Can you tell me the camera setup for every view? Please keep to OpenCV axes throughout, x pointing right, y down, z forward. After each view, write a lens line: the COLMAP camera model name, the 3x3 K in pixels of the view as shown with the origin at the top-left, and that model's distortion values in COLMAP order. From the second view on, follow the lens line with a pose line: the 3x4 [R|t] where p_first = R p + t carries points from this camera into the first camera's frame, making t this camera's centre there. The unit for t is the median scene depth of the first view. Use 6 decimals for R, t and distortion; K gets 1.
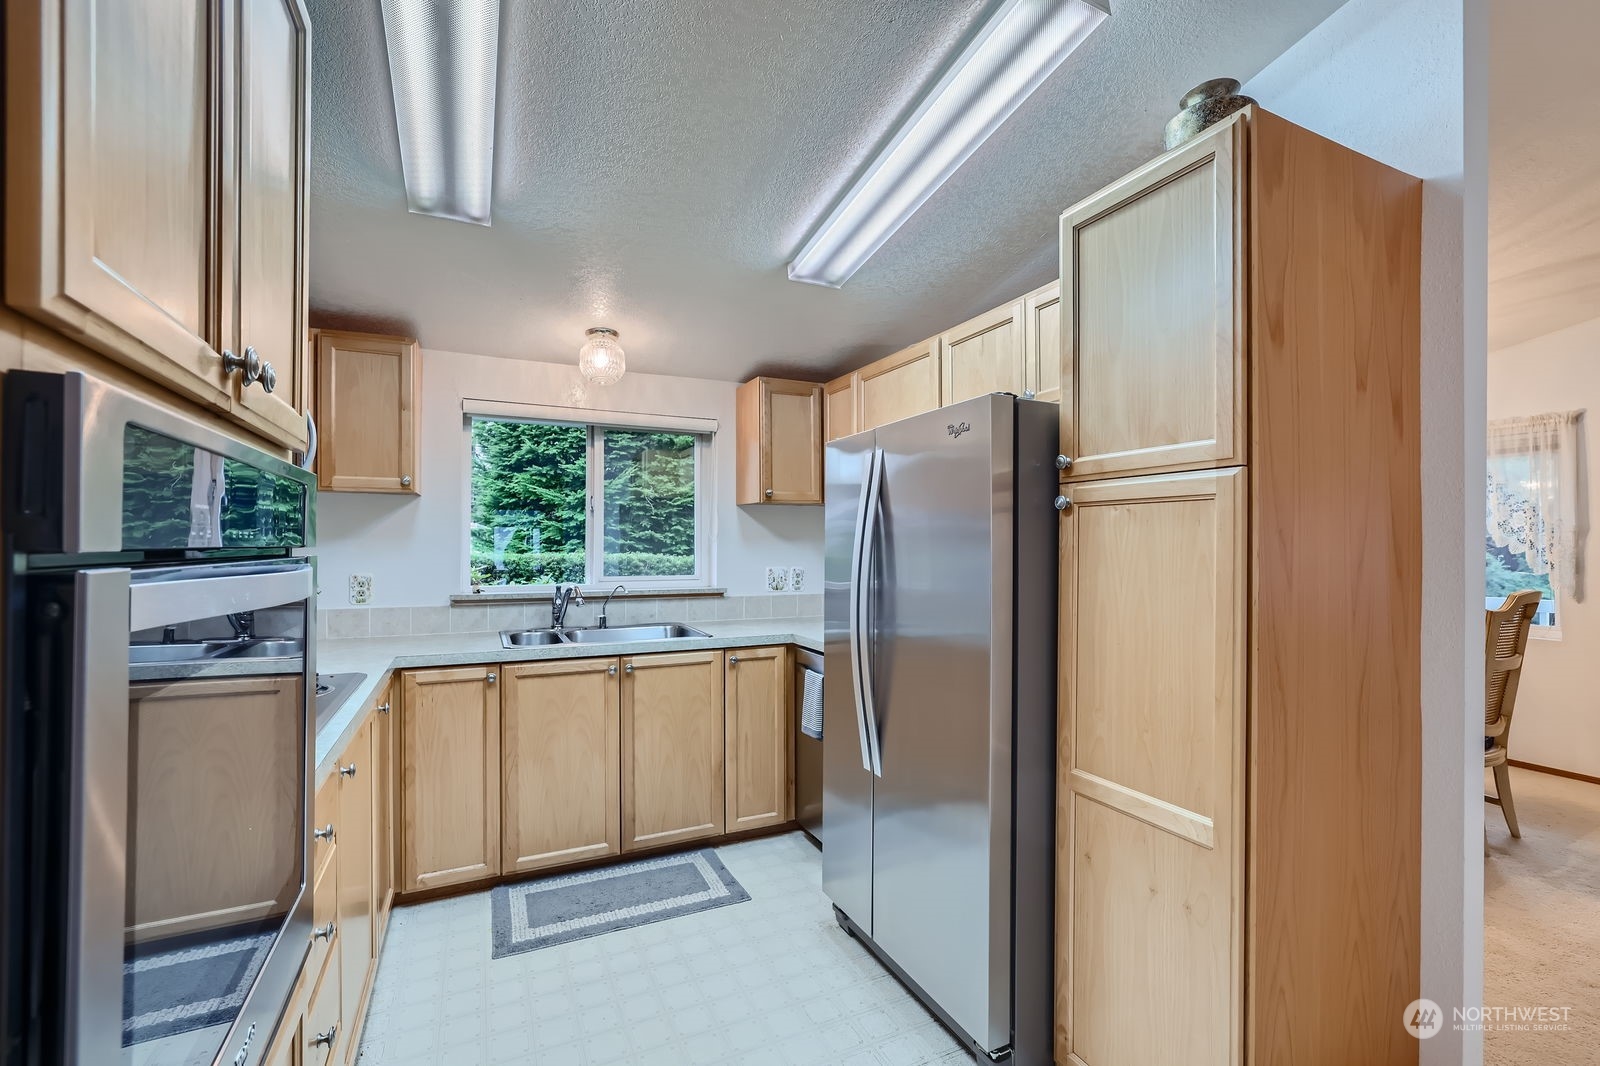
lens RADIAL K [[669.3, 0, 783.3], [0, 669.3, 542.4], [0, 0, 1]] dist [-0.016917, 0.004863]
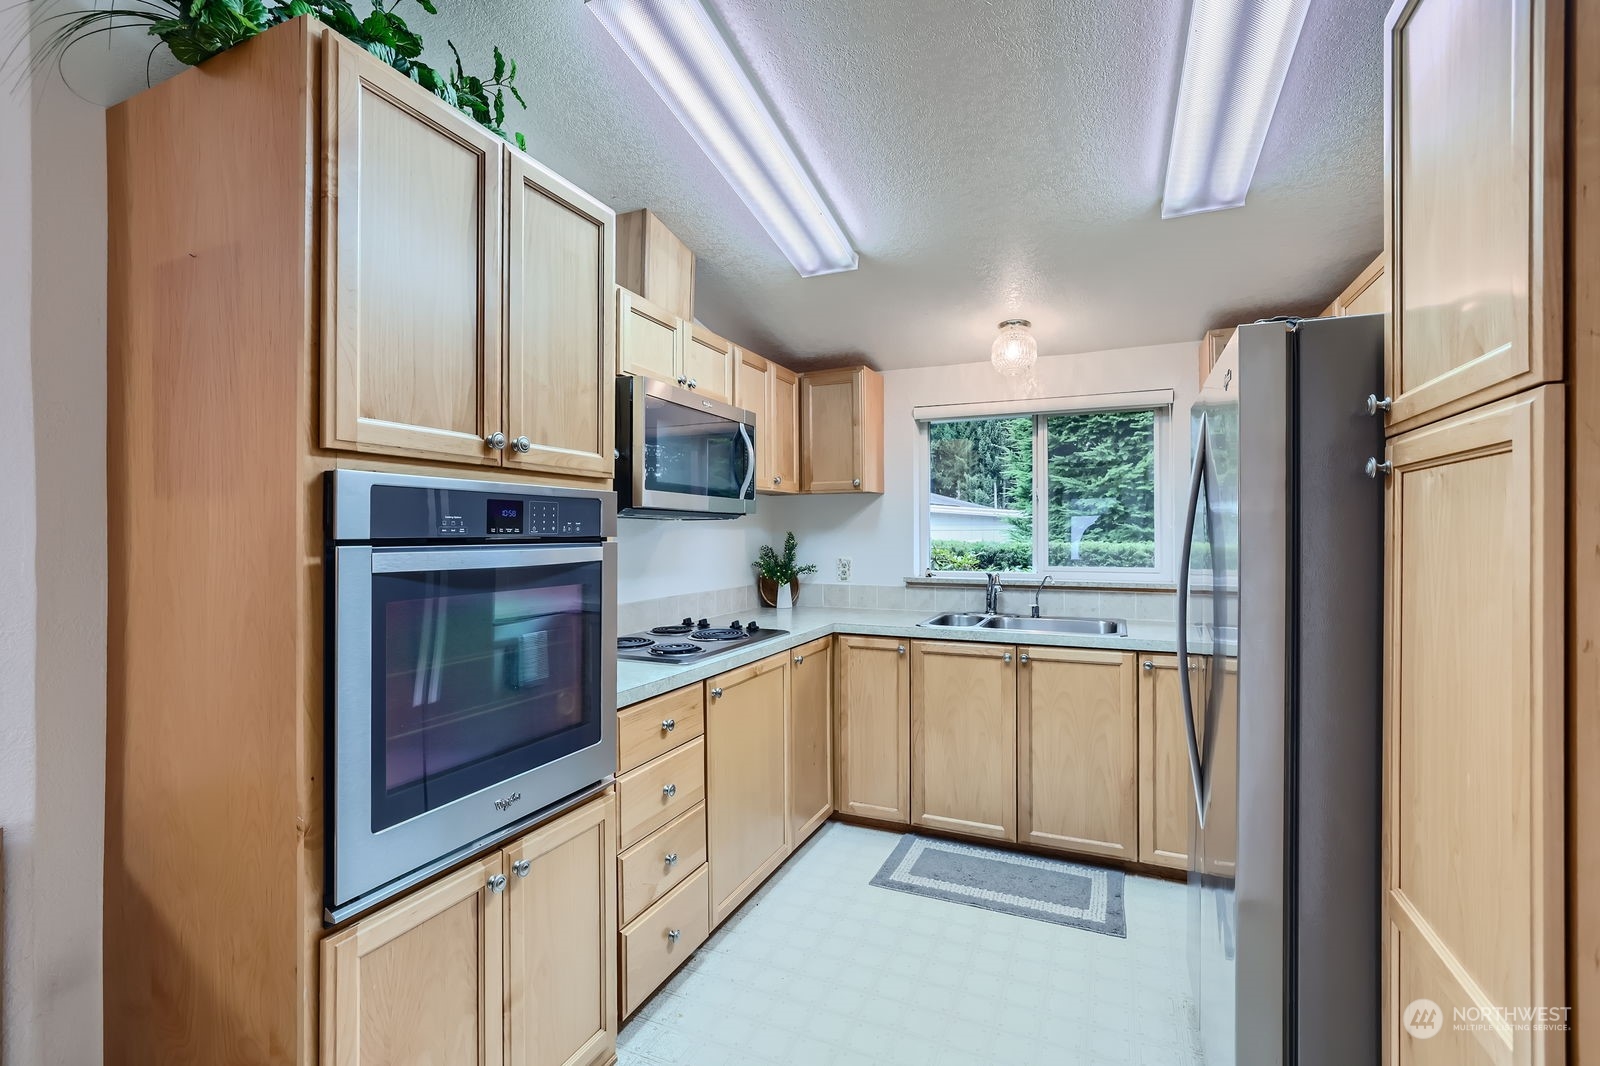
lens RADIAL K [[669.3, 0, 799.2], [0, 669.3, 529.7], [0, 0, 1]] dist [-0.016917, 0.004863]
pose [[0.669911, -0.007784, -0.742400, 0.285456], [0.006004, 0.999969, -0.005067, 0.000053], [0.742417, -0.001063, 0.669937, 0.087163]]
